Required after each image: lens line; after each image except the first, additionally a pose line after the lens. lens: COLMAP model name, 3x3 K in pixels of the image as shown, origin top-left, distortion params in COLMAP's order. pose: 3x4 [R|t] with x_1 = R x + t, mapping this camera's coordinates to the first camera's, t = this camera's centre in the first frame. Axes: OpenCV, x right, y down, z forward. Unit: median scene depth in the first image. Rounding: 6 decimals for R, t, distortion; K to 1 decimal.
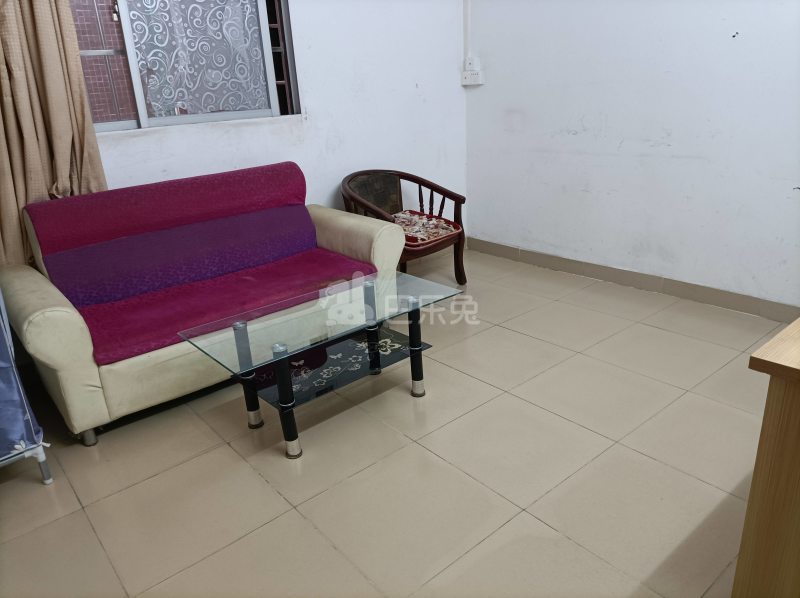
lens RADIAL K [[596.9, 0, 401.7], [0, 596.9, 295.6], [0, 0, 1]] dist [0.118913, -0.189074]
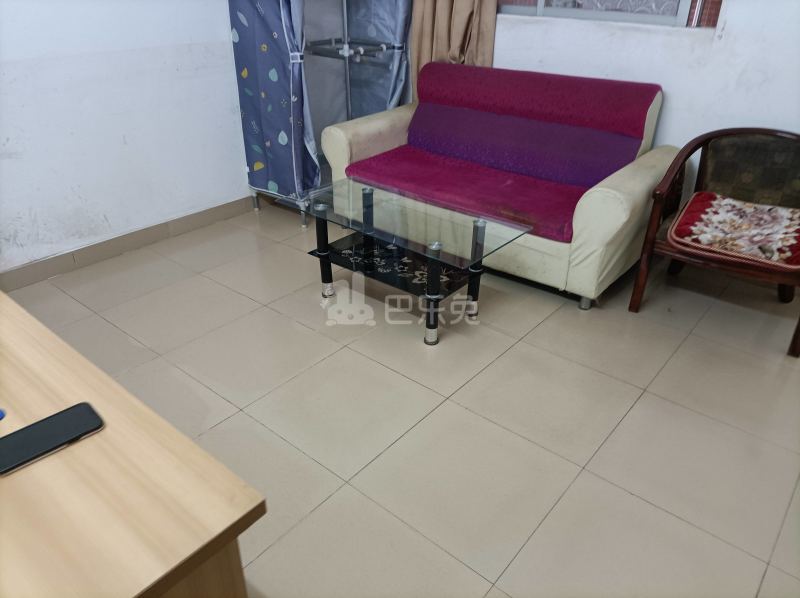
lens RADIAL K [[596.9, 0, 401.7], [0, 596.9, 295.6], [0, 0, 1]] dist [0.118913, -0.189074]
pose [[0.180815, 0.524728, -0.831845, 0.636619], [-0.360787, 0.822211, 0.440228, -0.246031], [0.914953, 0.220519, 0.337983, 0.512689]]
